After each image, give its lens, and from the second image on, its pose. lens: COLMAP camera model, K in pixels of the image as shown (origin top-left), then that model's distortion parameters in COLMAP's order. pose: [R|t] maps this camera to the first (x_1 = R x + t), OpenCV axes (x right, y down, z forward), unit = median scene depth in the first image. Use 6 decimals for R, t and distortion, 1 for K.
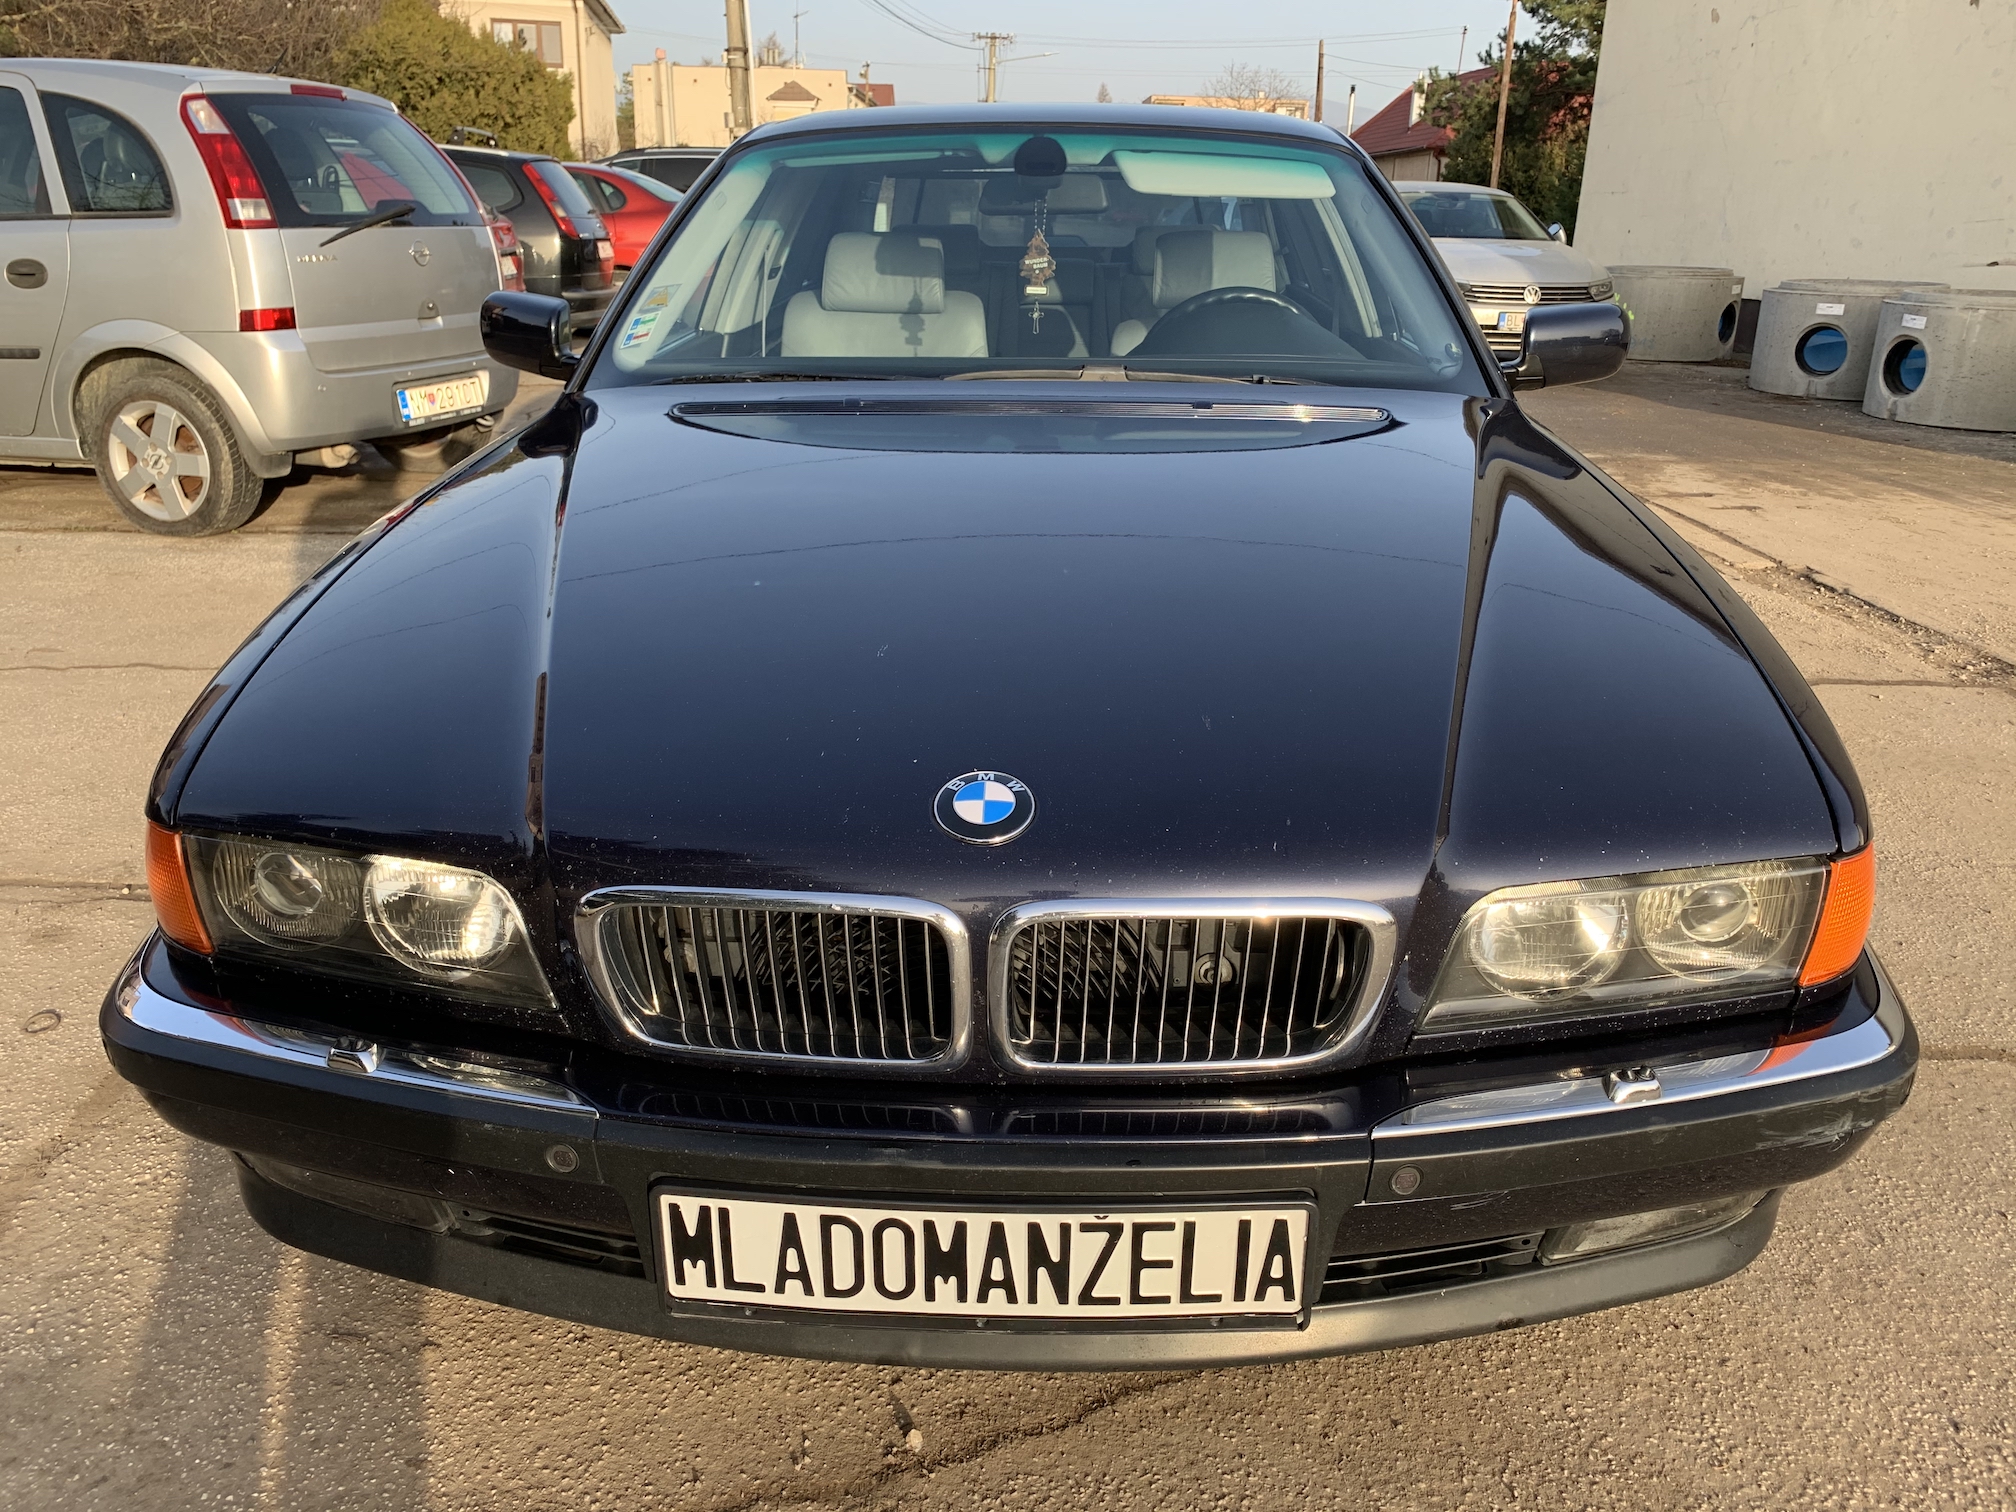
lens RADIAL K [[1556.9, 0, 1007.1], [0, 1556.9, 753.3], [0, 0, 1]] dist [0.014586, -0.014390]
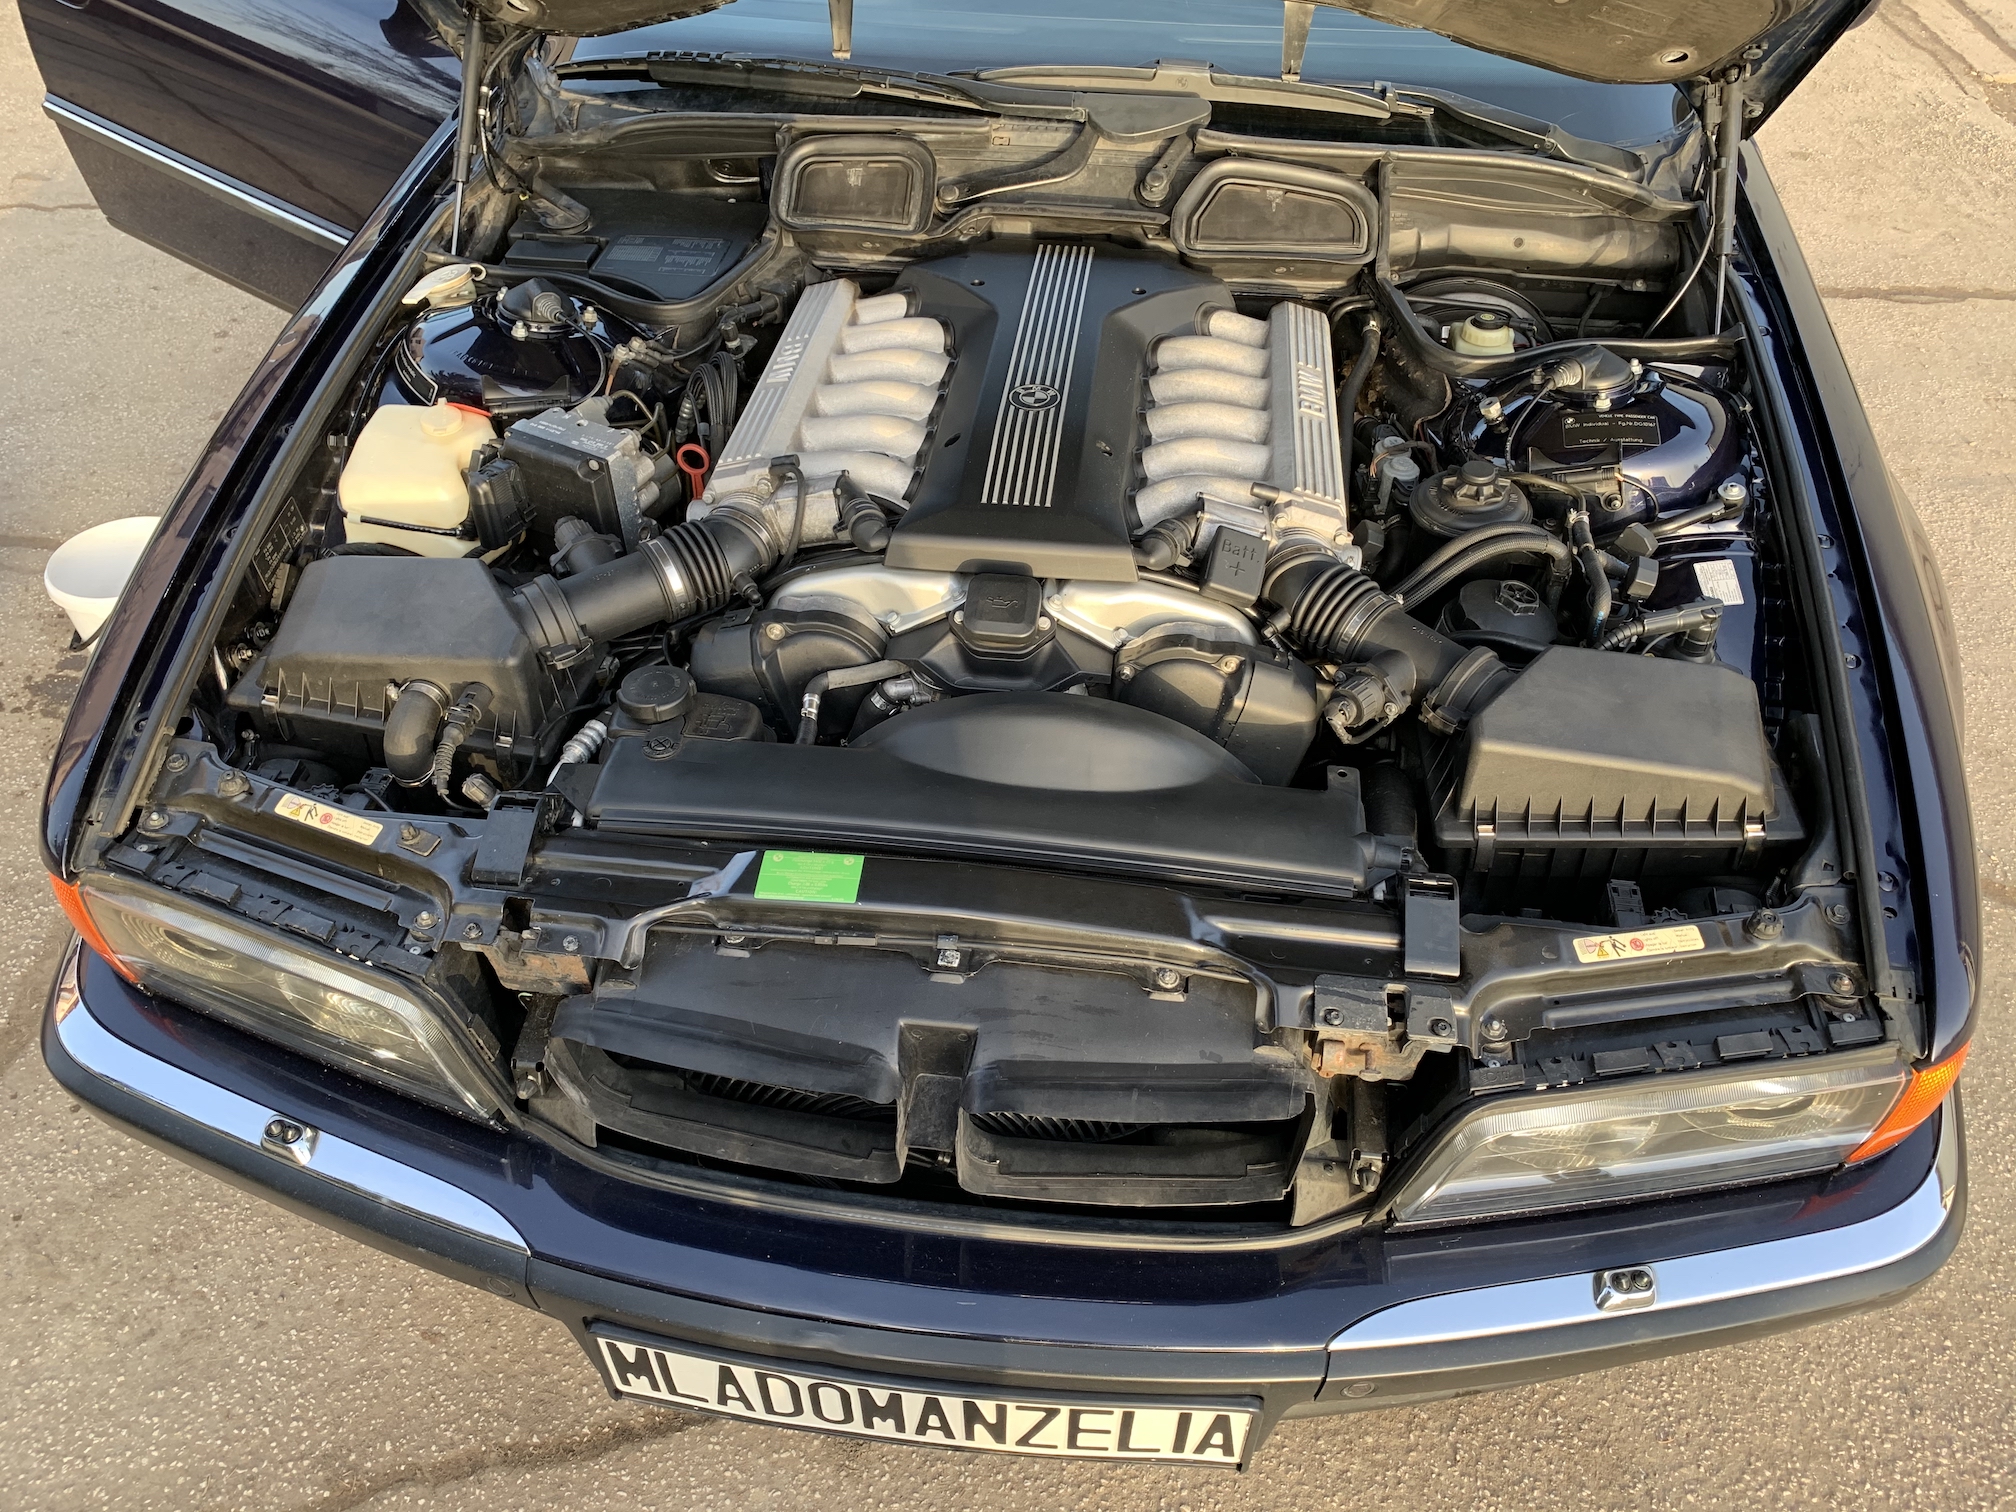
lens RADIAL K [[1556.9, 0, 1006.8], [0, 1556.9, 758.4], [0, 0, 1]] dist [0.014586, -0.014390]
pose [[0.996785, 0.057315, -0.055994, 0.070470], [-0.030574, 0.918006, 0.395387, -0.445188], [0.074065, -0.392403, 0.916806, 0.253019]]
